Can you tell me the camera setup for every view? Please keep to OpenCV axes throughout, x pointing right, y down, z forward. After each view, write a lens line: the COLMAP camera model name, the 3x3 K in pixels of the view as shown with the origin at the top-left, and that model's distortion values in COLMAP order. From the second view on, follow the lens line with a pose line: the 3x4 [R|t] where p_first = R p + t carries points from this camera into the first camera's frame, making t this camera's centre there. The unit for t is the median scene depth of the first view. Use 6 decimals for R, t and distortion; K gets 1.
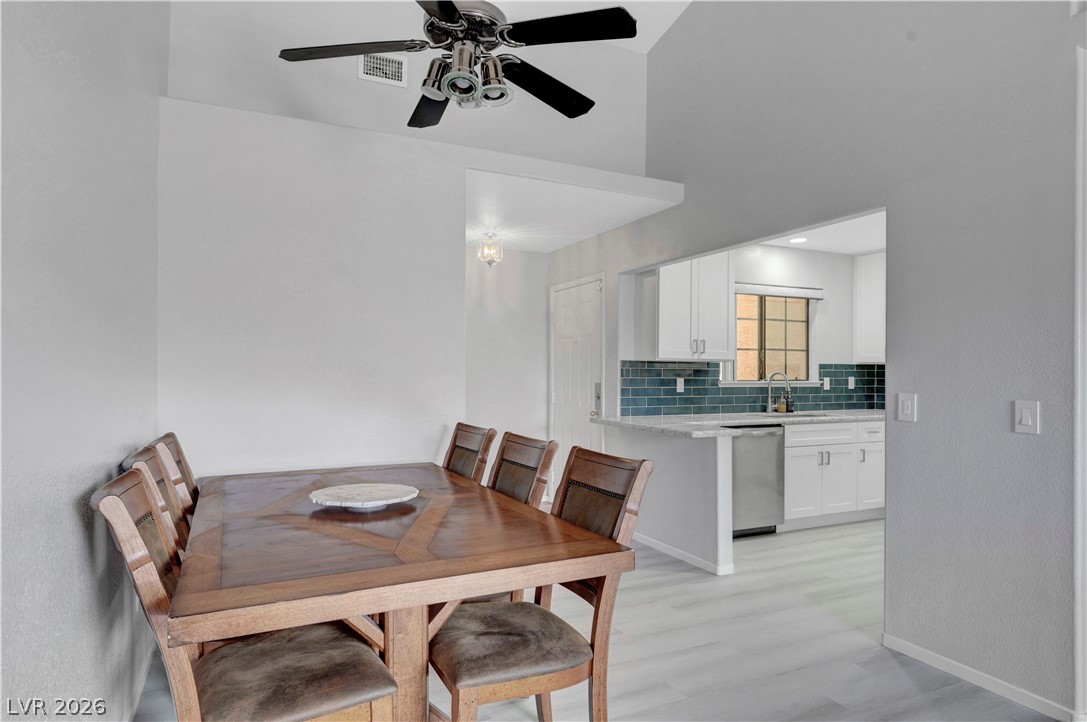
lens RADIAL K [[644.4, 0, 545.5], [0, 644.4, 371.1], [0, 0, 1]] dist [0.009803, -0.001277]
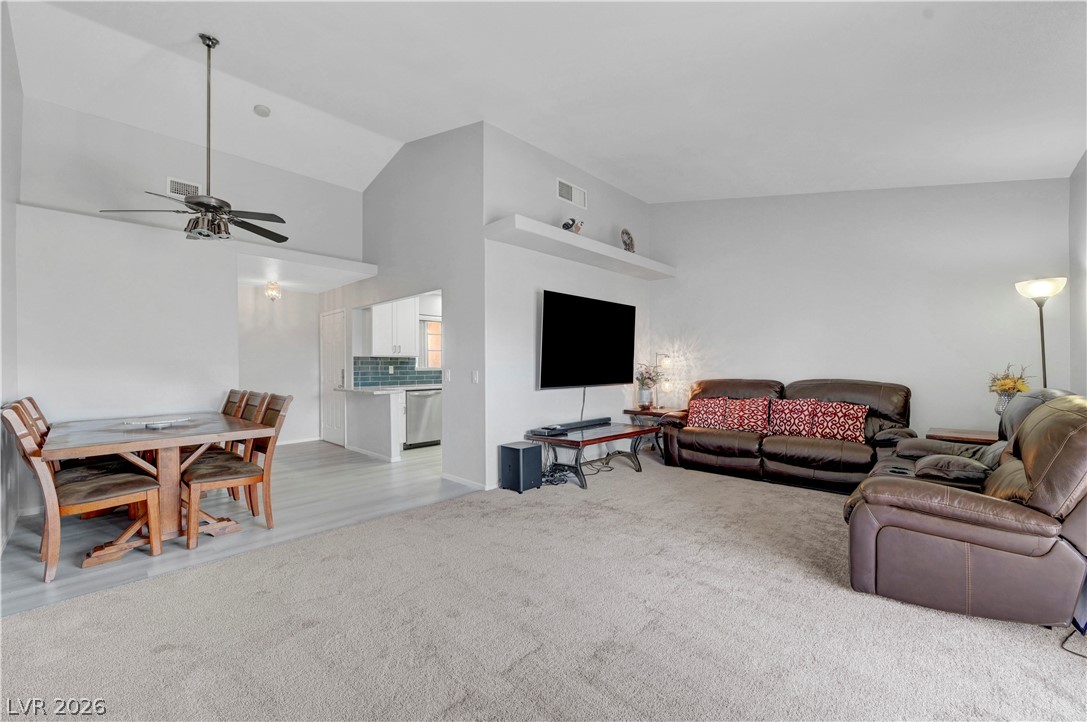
lens RADIAL K [[443.6, 0, 539.8], [0, 443.6, 365.7], [0, 0, 1]] dist [0.002456, 0.000519]
pose [[0.940000, -0.010599, 0.341010, 0.176118], [0.010320, 0.999943, 0.002631, 0.011373], [-0.341019, 0.001047, 0.940056, -0.345746]]
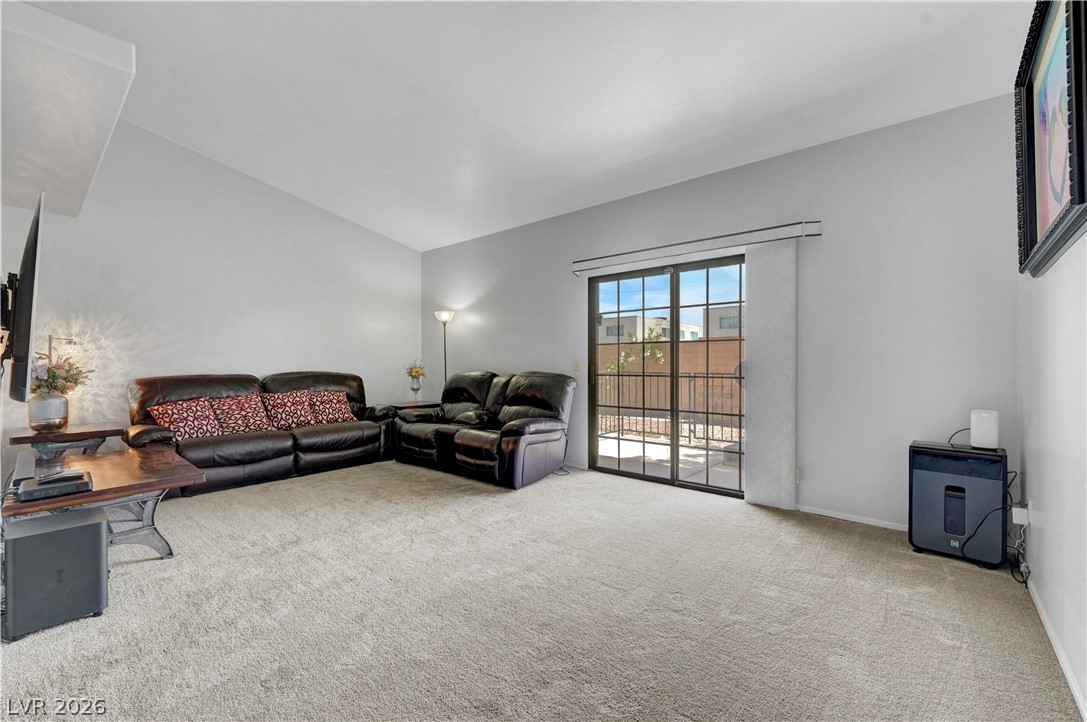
lens RADIAL K [[462.9, 0, 545.1], [0, 462.9, 359.2], [0, 0, 1]] dist [0.009812, 0.000176]
pose [[-0.391553, 0.003232, 0.920150, -0.100465], [0.001455, 0.999995, -0.002893, 0.023648], [-0.920154, 0.000206, -0.391556, 0.201634]]
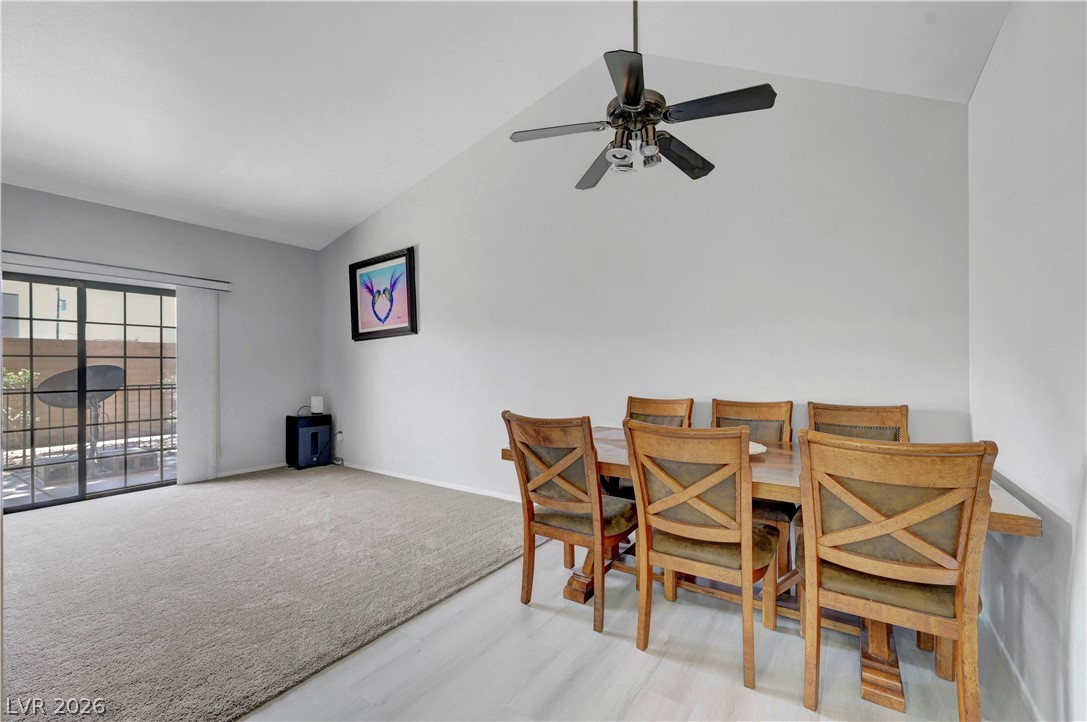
lens RADIAL K [[443.6, 0, 543.4], [0, 443.6, 372.0], [0, 0, 1]] dist [0.002456, 0.000519]
pose [[-0.871871, 0.006412, -0.489694, 0.222430], [0.003749, 0.999972, 0.006419, 0.016141], [0.489722, 0.003761, -0.871871, 0.736184]]
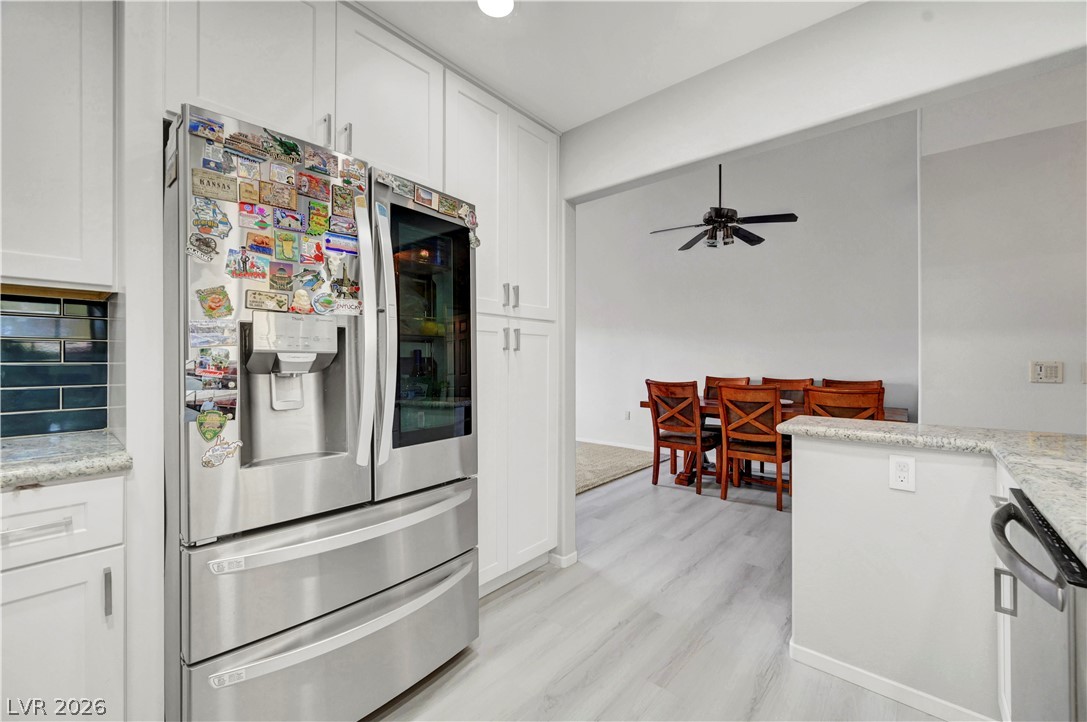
lens RADIAL K [[443.6, 0, 542.4], [0, 443.6, 358.8], [0, 0, 1]] dist [0.002456, 0.000519]
pose [[-0.915898, -0.009472, -0.401299, 0.521546], [-0.008791, 0.999955, -0.003539, 0.023508], [0.401314, 0.000287, -0.915940, 0.988352]]
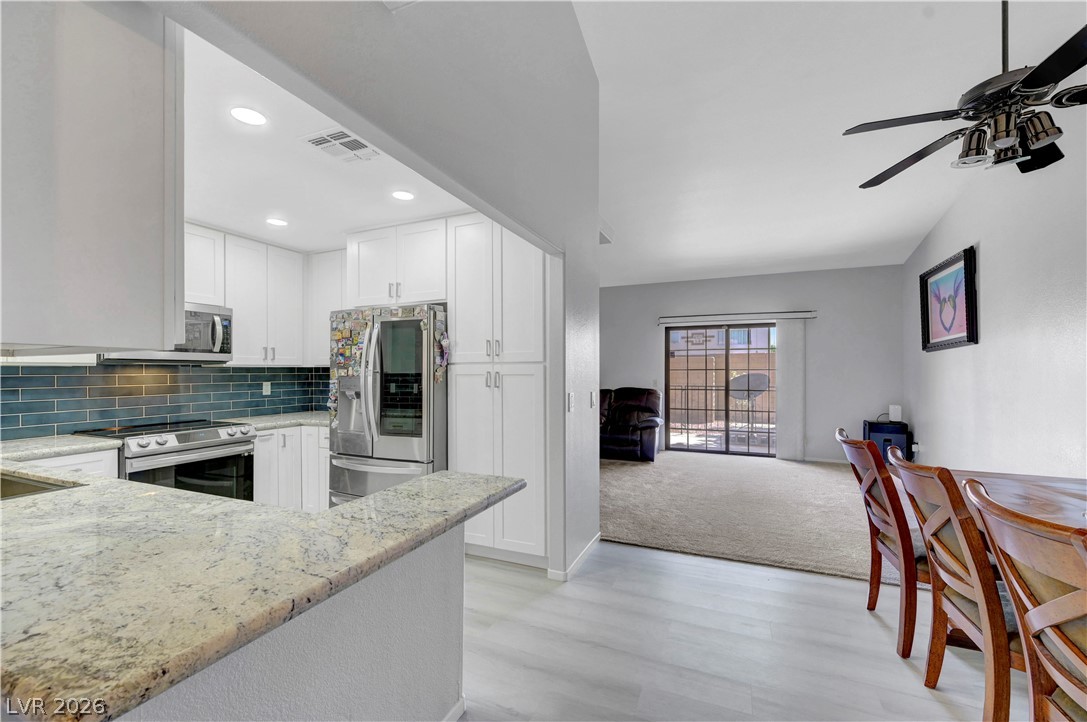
lens RADIAL K [[443.6, 0, 542.8], [0, 443.6, 369.1], [0, 0, 1]] dist [0.002456, 0.000519]
pose [[-0.654179, -0.001303, 0.756339, -0.079630], [-0.001591, 0.999999, 0.000347, -0.009100], [-0.756338, -0.000976, -0.654180, 0.924482]]
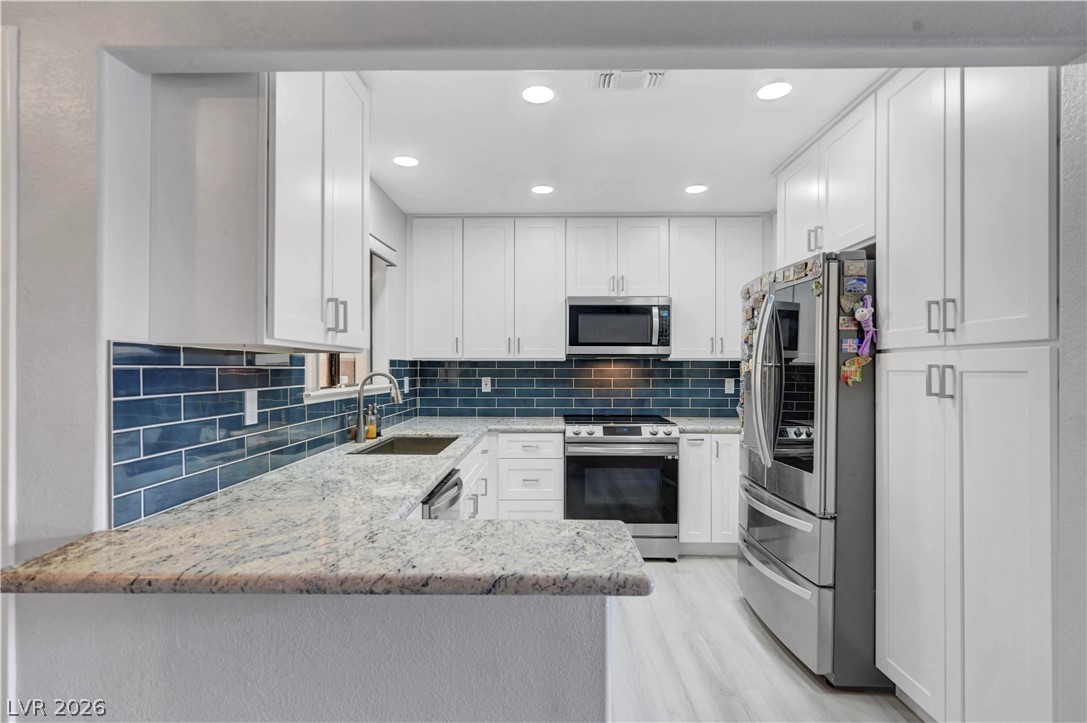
lens RADIAL K [[539.2, 0, 546.4], [0, 539.2, 365.4], [0, 0, 1]] dist [-0.001831, -0.000784]
pose [[0.440784, -0.000224, 0.897613, -0.017922], [-0.000047, 1.000000, 0.000273, -0.005231], [-0.897613, -0.000163, 0.440783, 0.677060]]
